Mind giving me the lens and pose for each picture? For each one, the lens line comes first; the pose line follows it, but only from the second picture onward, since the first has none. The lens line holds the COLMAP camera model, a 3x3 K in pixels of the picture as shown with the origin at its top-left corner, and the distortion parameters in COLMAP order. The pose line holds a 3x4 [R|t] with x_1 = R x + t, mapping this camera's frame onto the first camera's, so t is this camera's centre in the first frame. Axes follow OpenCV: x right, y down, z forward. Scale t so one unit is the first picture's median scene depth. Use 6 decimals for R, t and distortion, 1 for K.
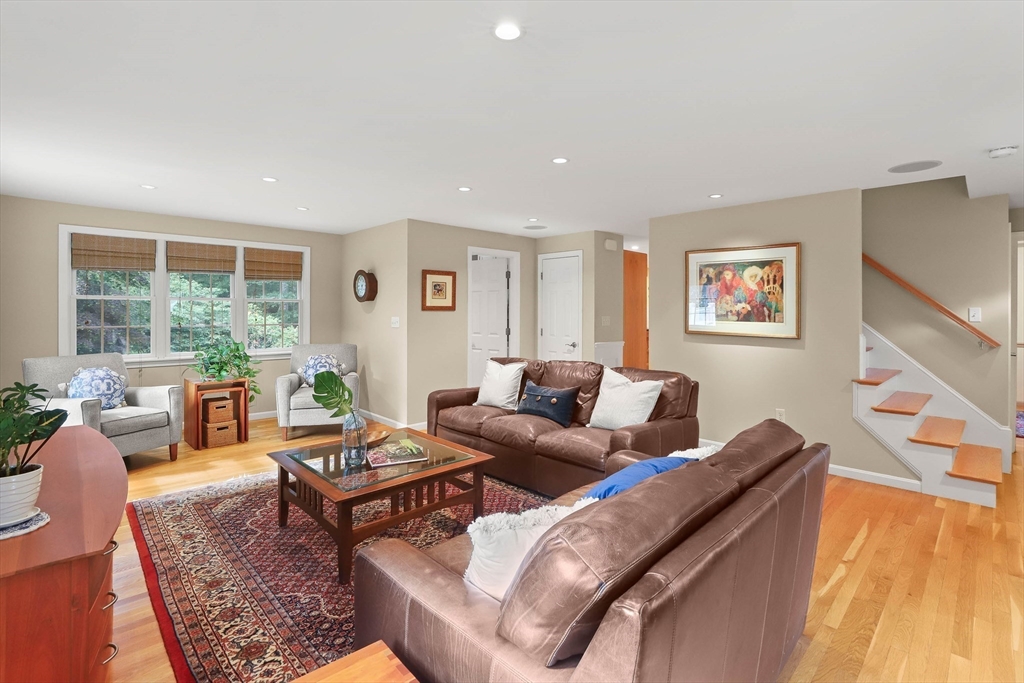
lens RADIAL K [[474.7, 0, 508.2], [0, 474.7, 305.7], [0, 0, 1]] dist [-0.014354, 0.000315]
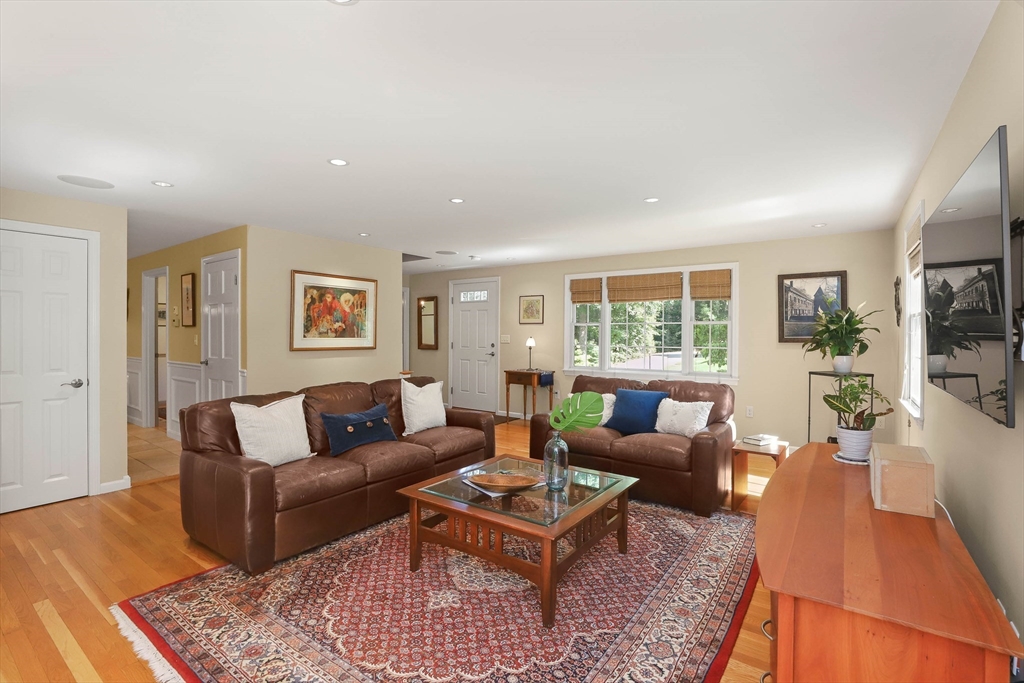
lens RADIAL K [[467.6, 0, 509.1], [0, 467.6, 355.1], [0, 0, 1]] dist [-0.036984, 0.000012]
pose [[-0.179271, -0.054427, 0.982293, -1.067291], [-0.015611, 0.998500, 0.052476, 0.012545], [-0.983676, -0.005927, -0.179852, 1.112785]]
